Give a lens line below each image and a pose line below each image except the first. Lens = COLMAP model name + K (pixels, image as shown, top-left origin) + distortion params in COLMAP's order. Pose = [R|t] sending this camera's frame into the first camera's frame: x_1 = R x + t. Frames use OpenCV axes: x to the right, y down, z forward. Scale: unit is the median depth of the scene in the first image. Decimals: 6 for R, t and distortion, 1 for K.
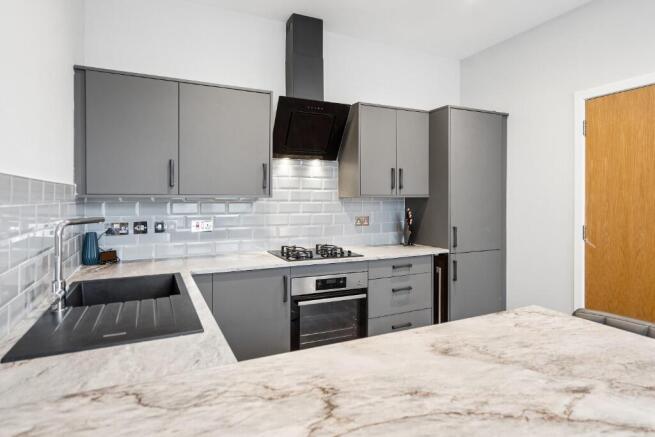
lens RADIAL K [[367.3, 0, 327.6], [0, 367.3, 203.9], [0, 0, 1]] dist [-0.037486, -0.000263]
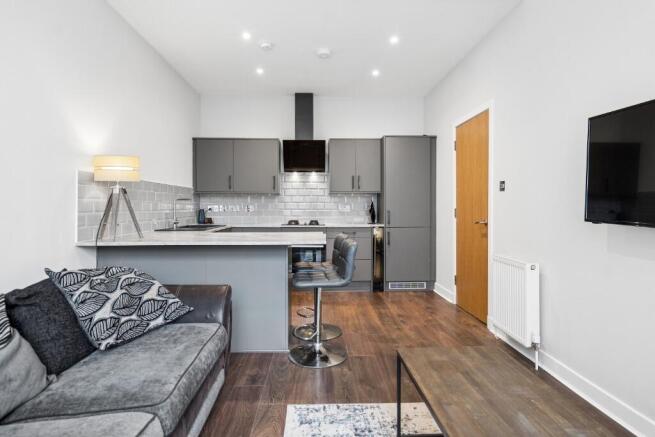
lens RADIAL K [[367.3, 0, 327.6], [0, 367.3, 203.9], [0, 0, 1]] dist [-0.037486, -0.000263]
pose [[0.913449, -0.001712, -0.406950, 0.800432], [-0.008876, 0.999669, -0.024130, 0.077732], [0.406857, 0.025653, 0.913132, -0.612986]]
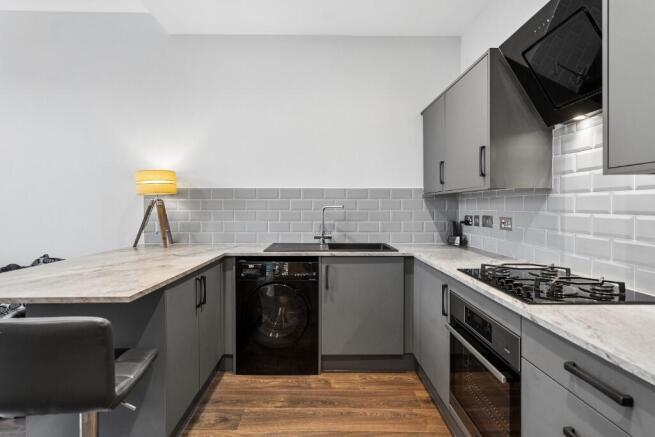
lens RADIAL K [[313.3, 0, 326.4], [0, 313.3, 206.3], [0, 0, 1]] dist [-0.000138, -0.000031]
pose [[-0.424455, 0.000768, -0.905449, 0.515391], [-0.015765, 0.999842, 0.008238, 0.017891], [0.905312, 0.017771, -0.424376, 0.852418]]
